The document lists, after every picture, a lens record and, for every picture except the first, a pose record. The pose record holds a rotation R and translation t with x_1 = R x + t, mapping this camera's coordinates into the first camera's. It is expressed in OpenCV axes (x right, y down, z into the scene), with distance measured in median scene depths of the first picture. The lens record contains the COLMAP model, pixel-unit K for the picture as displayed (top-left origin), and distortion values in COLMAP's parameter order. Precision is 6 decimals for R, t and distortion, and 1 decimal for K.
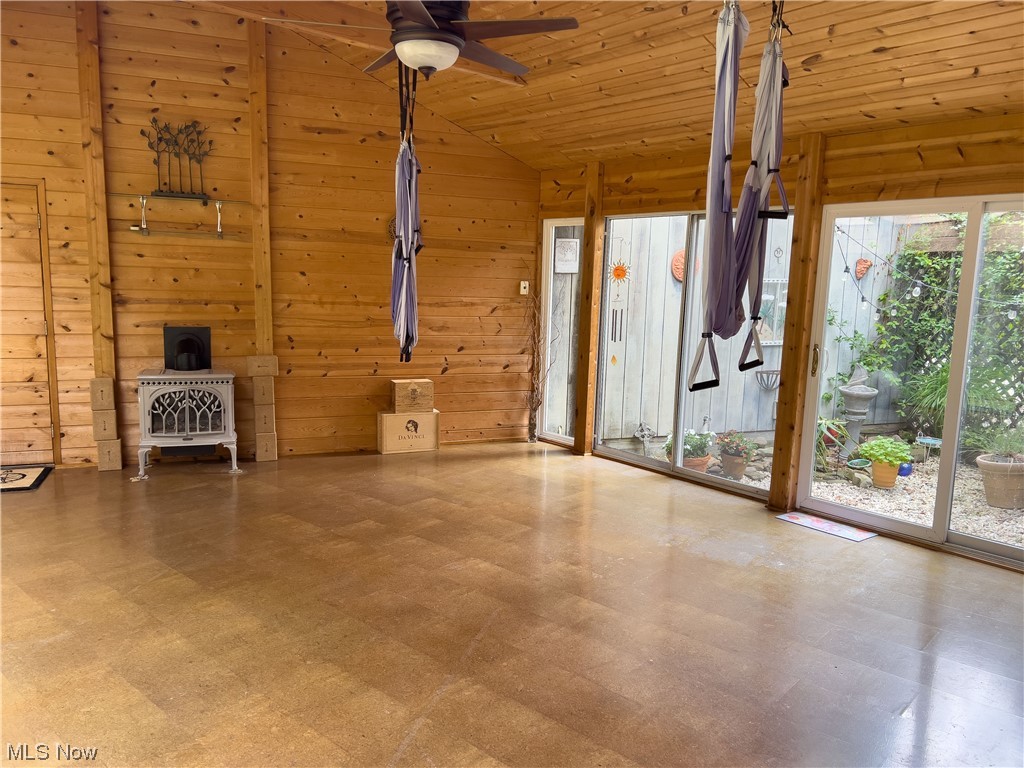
lens RADIAL K [[779.7, 0, 512.0], [0, 779.7, 384.0], [0, 0, 1]] dist [0.042210, -0.000166]
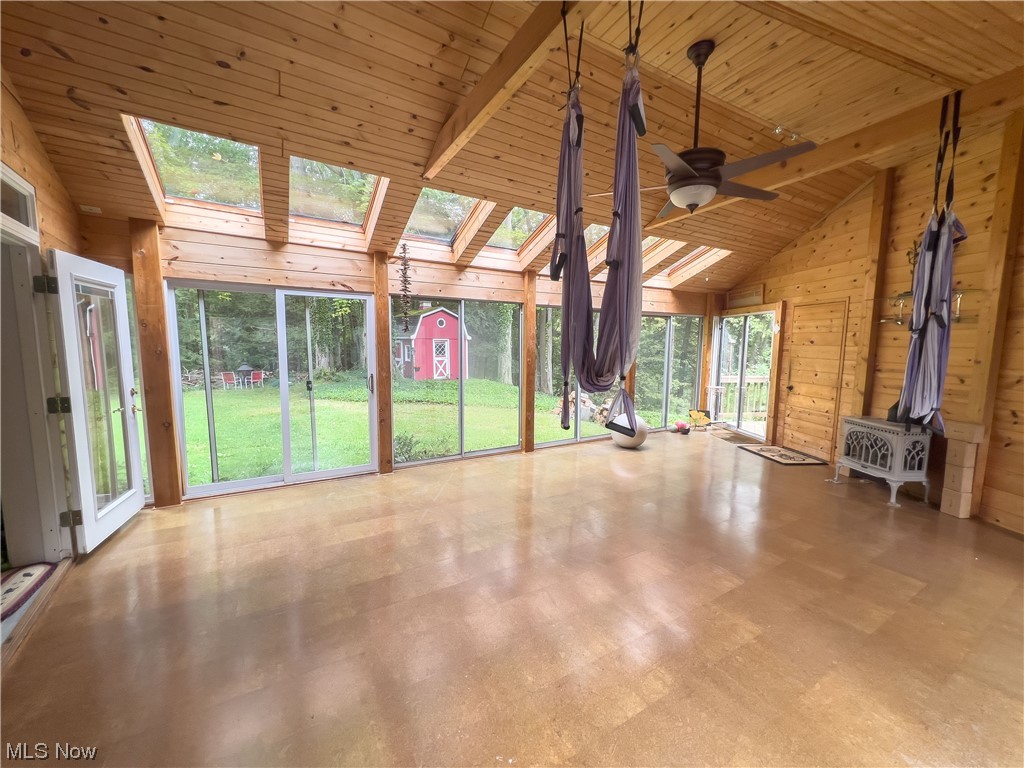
lens RADIAL K [[403.4, 0, 512.0], [0, 403.4, 384.0], [0, 0, 1]] dist [-0.000211, -0.000014]
pose [[-0.285887, 0.071335, -0.955605, 0.448865], [-0.152686, 0.981094, 0.118916, -0.065557], [0.946021, 0.179904, -0.269590, 0.571590]]
